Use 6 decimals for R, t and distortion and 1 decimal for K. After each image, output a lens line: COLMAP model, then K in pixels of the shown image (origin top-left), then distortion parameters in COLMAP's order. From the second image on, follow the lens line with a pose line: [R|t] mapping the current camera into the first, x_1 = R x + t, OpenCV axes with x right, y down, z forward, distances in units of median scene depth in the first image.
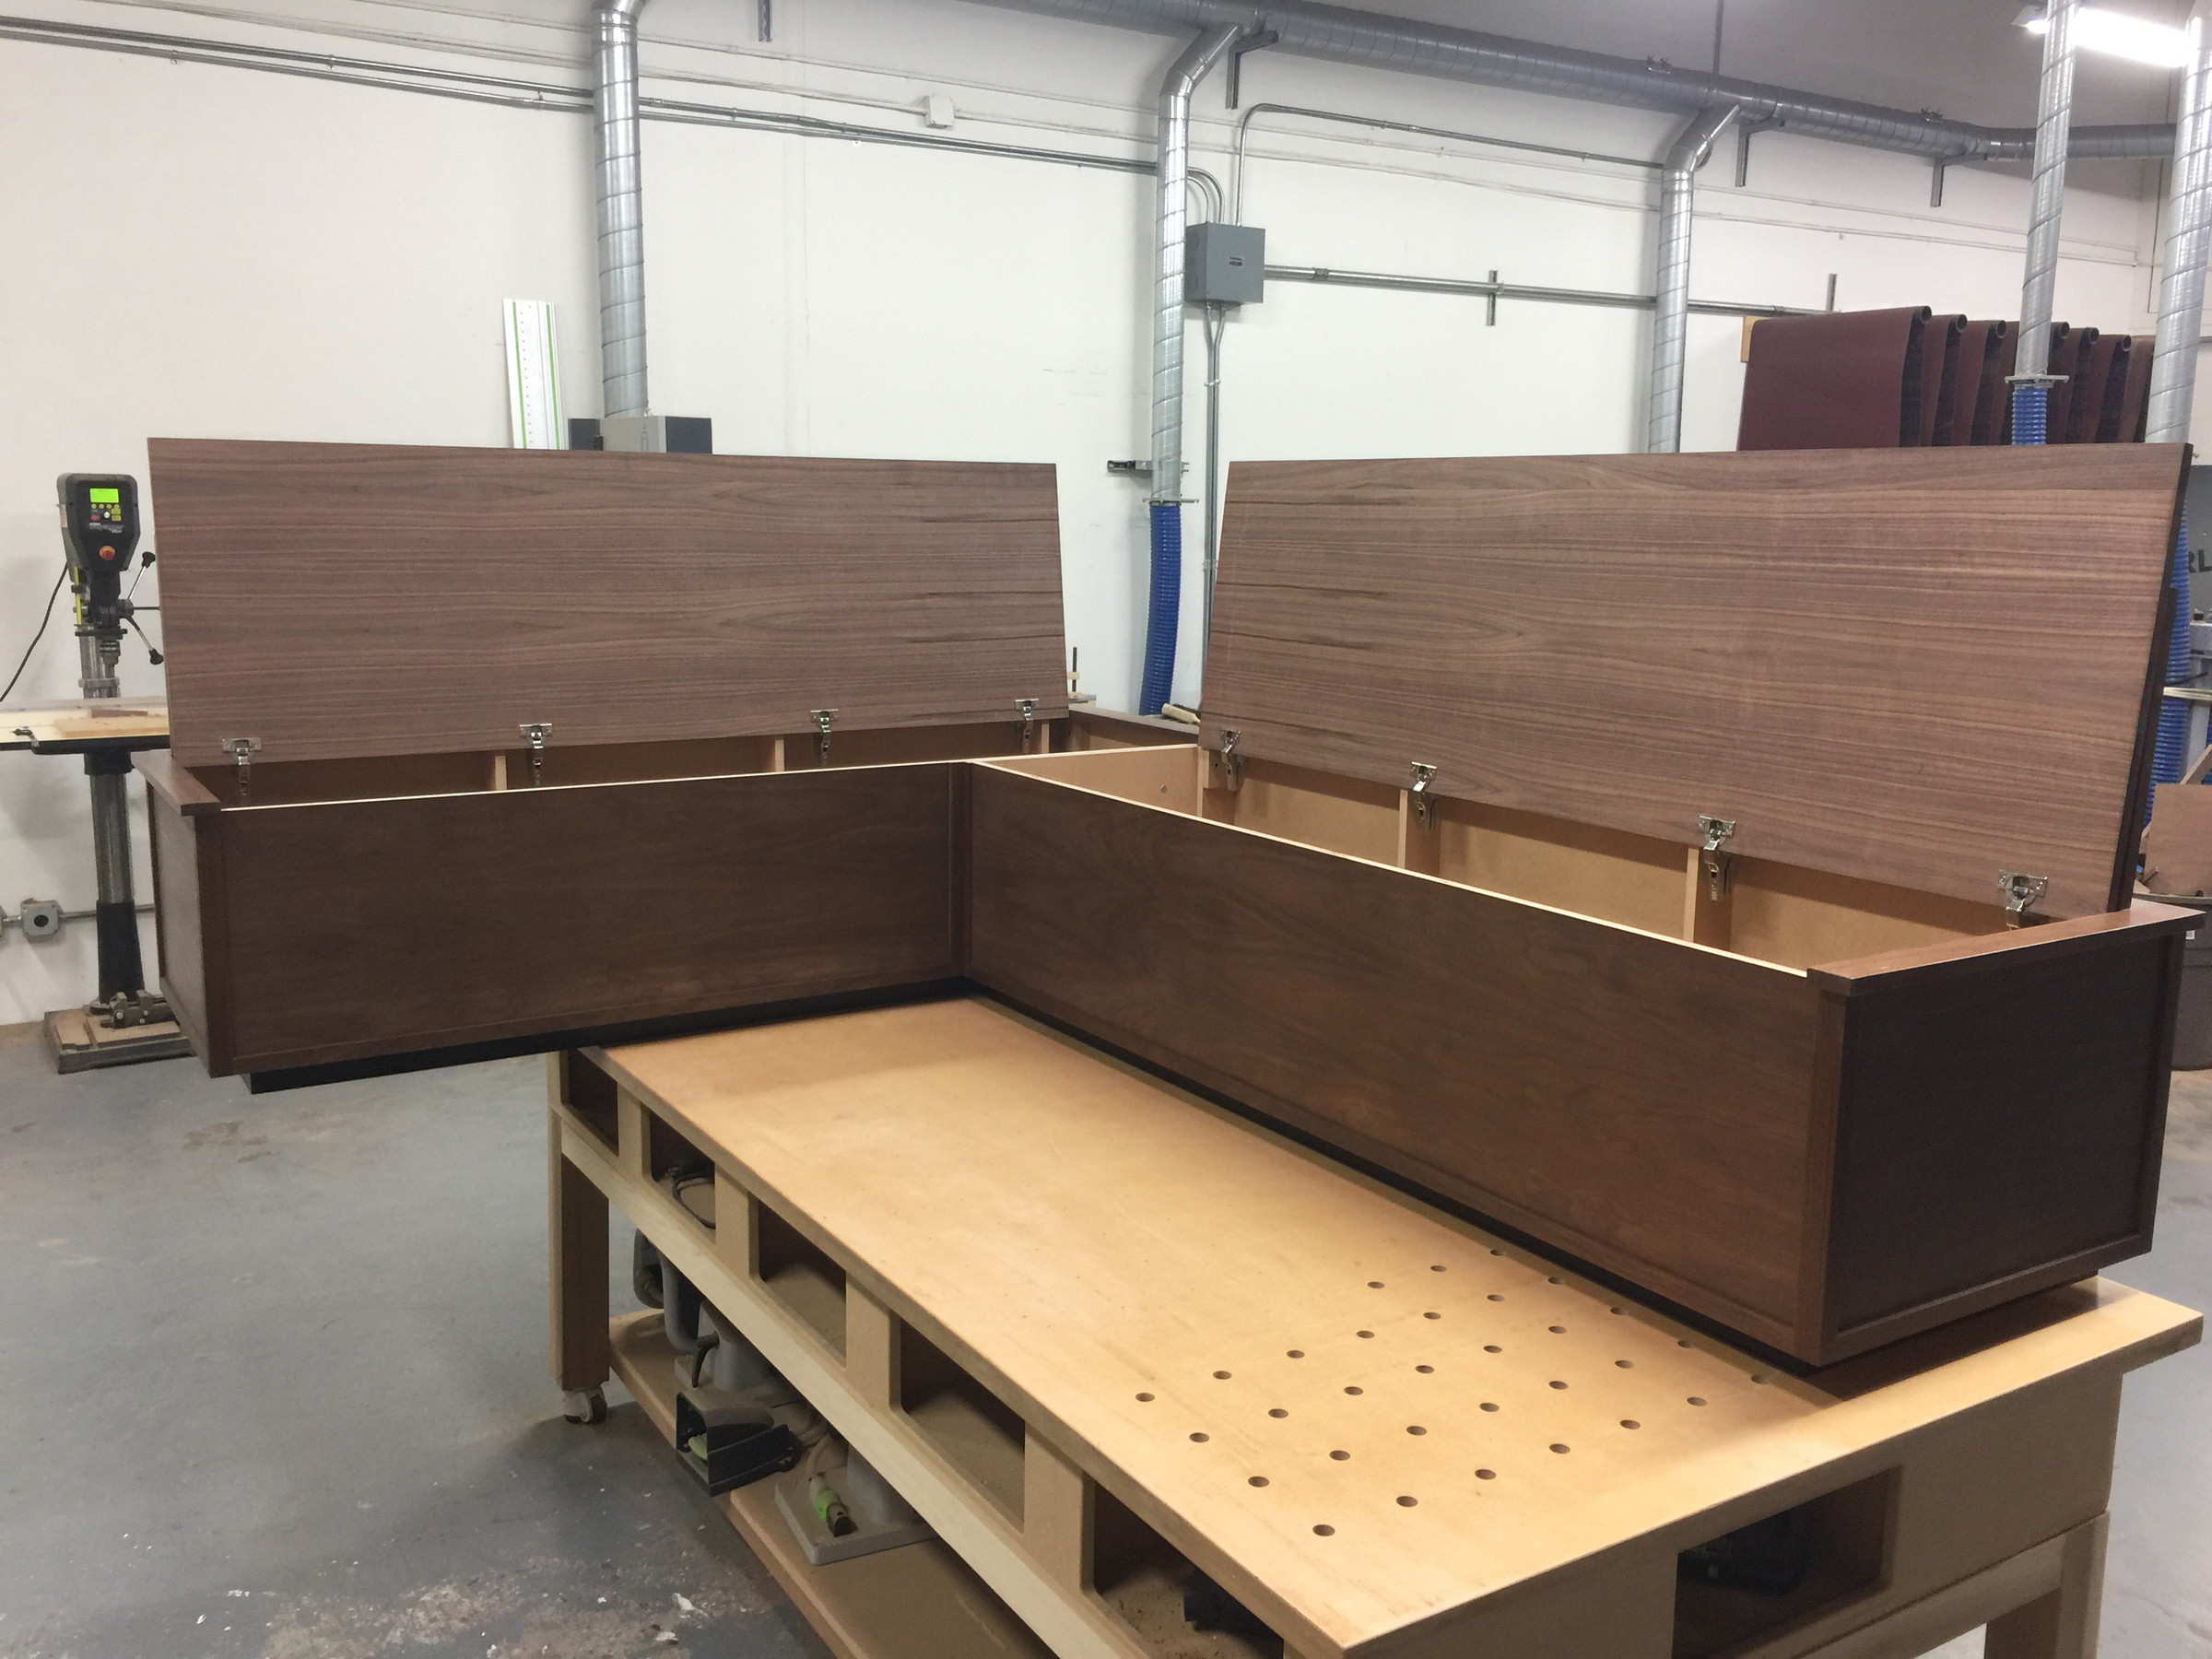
lens RADIAL K [[1963.2, 0, 1106.0], [0, 1963.2, 829.5], [0, 0, 1]] dist [0.102463, -0.143305]
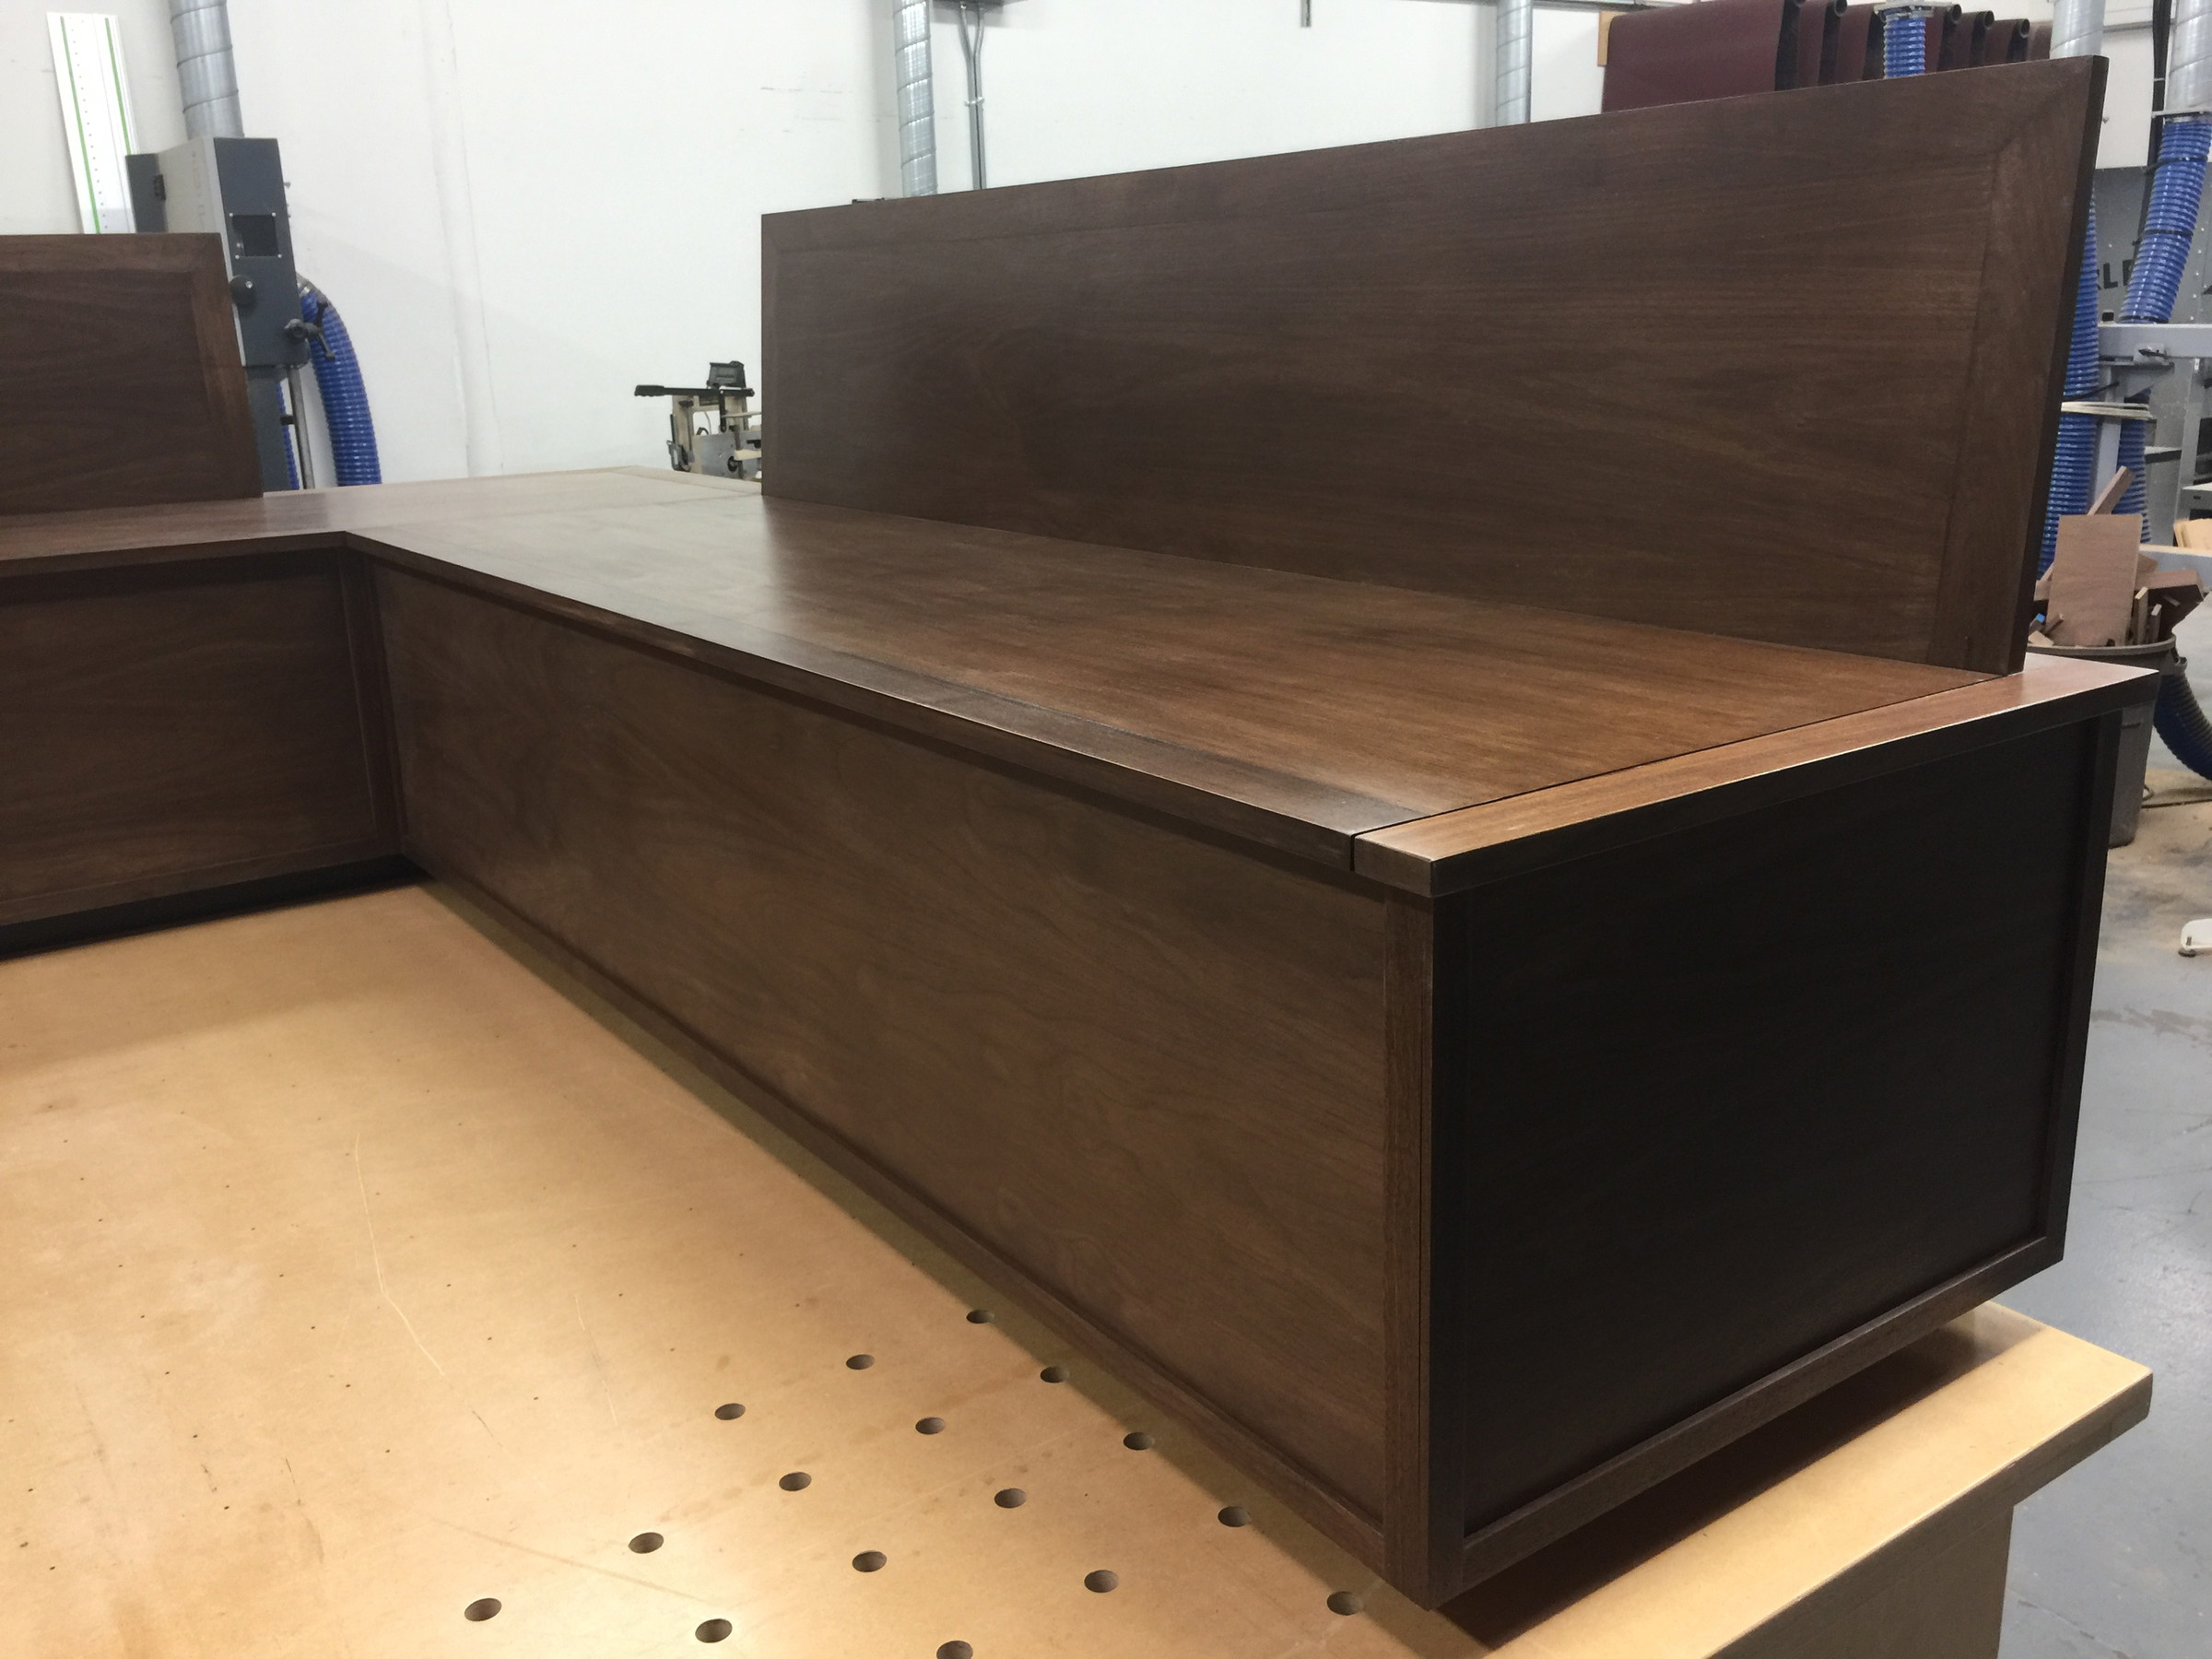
lens RADIAL K [[1963.2, 0, 1106.0], [0, 1963.2, 829.5], [0, 0, 1]] dist [0.102463, -0.143305]
pose [[0.997785, -0.055816, 0.036195, 0.081396], [0.052059, 0.993869, 0.097537, 0.005509], [-0.041417, -0.095436, 0.994574, 0.157037]]
